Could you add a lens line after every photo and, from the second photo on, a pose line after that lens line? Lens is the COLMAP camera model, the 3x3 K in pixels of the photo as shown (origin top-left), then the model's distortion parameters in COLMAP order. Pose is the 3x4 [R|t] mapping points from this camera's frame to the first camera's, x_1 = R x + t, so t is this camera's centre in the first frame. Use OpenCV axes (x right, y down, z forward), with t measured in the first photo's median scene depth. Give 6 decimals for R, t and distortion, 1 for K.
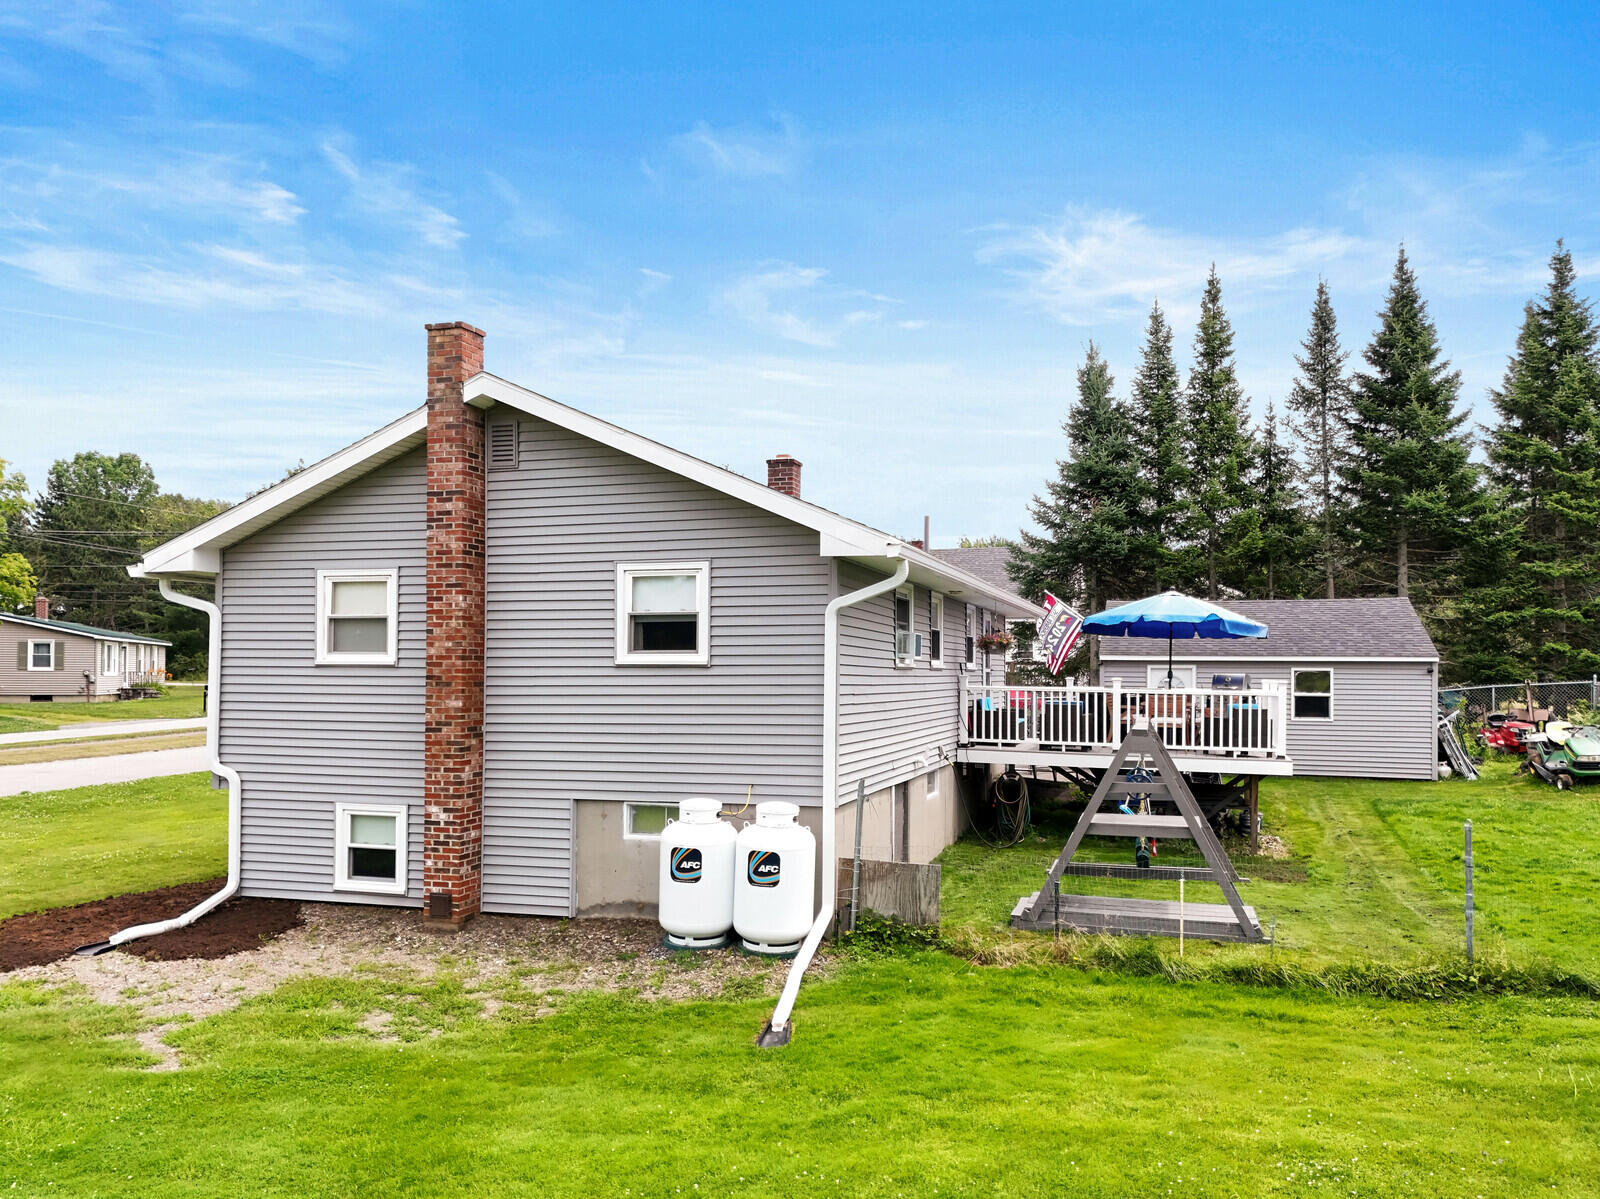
lens RADIAL K [[1163.7, 0, 800.0], [0, 1163.7, 599.5], [0, 0, 1]] dist [0.064803, -0.054779]
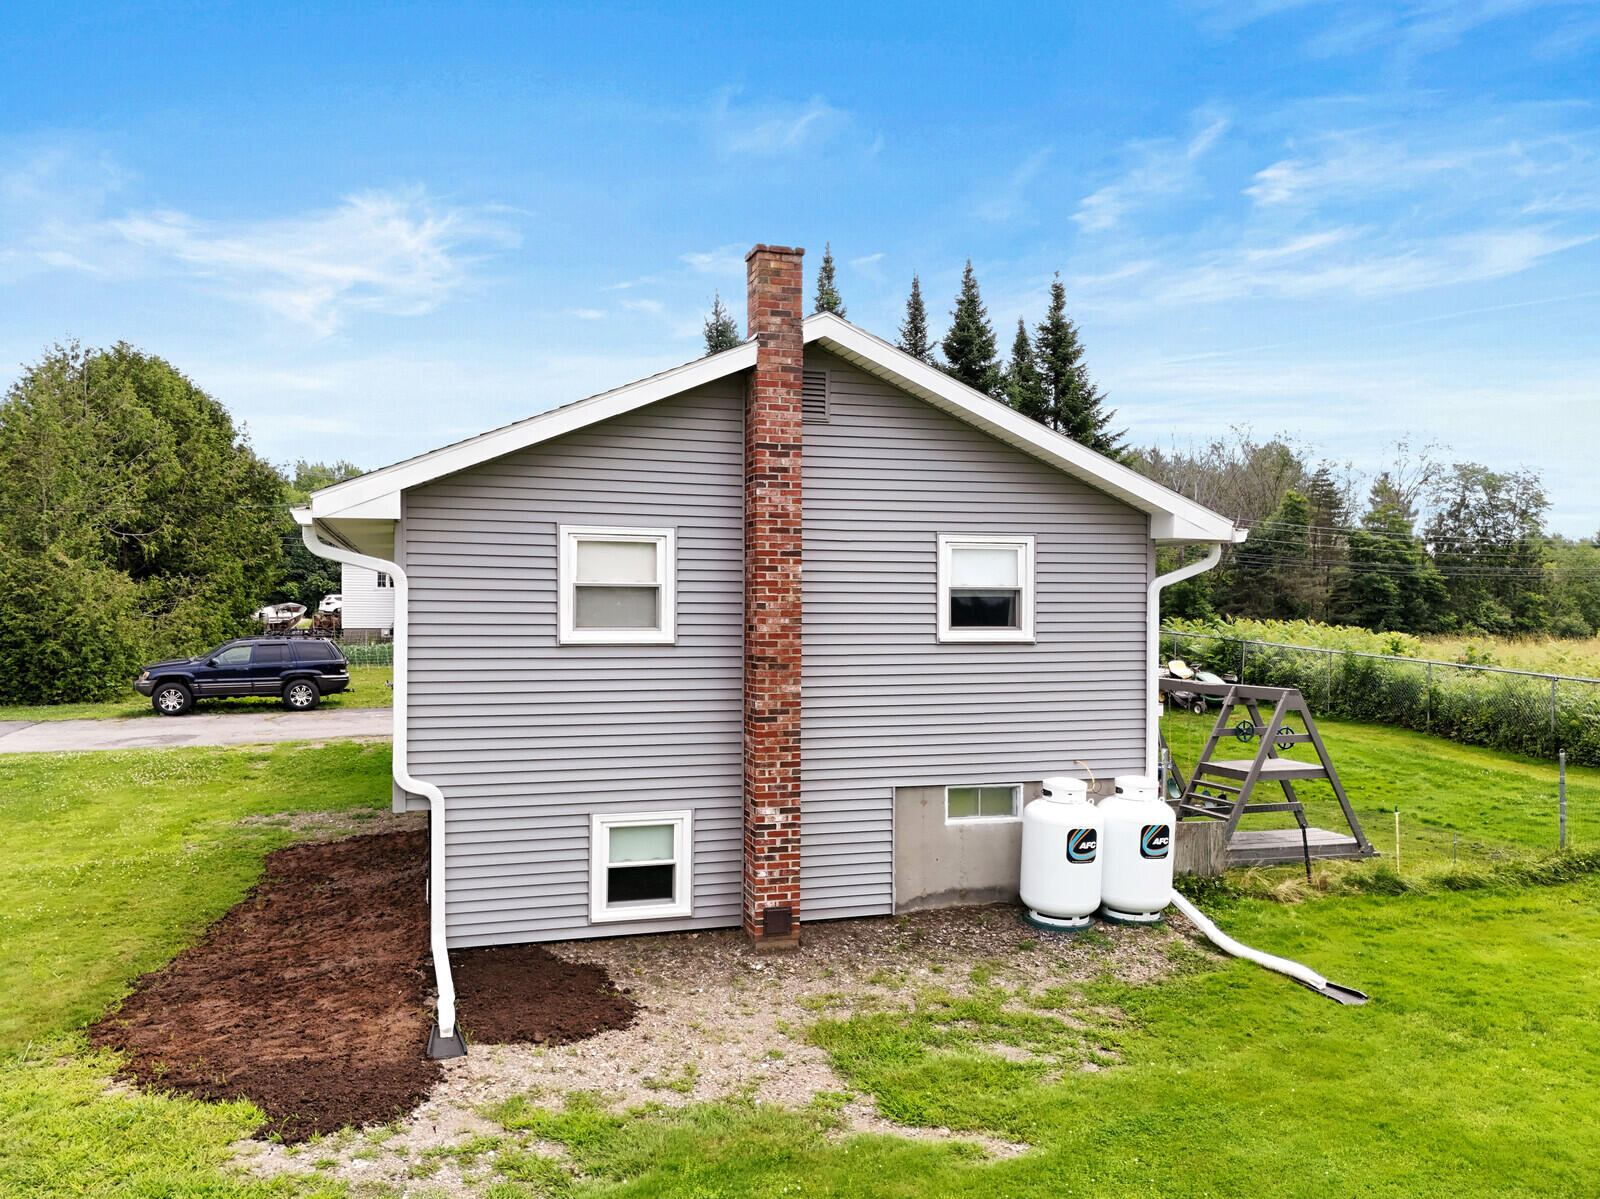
lens RADIAL K [[1168.4, 0, 798.8], [0, 1168.4, 575.1], [0, 0, 1]] dist [0.145255, -0.246158]
pose [[0.839413, 0.013805, 0.543318, -0.768740], [-0.032666, 0.999152, 0.025082, -0.018132], [-0.542511, -0.038802, 0.839152, 0.265486]]
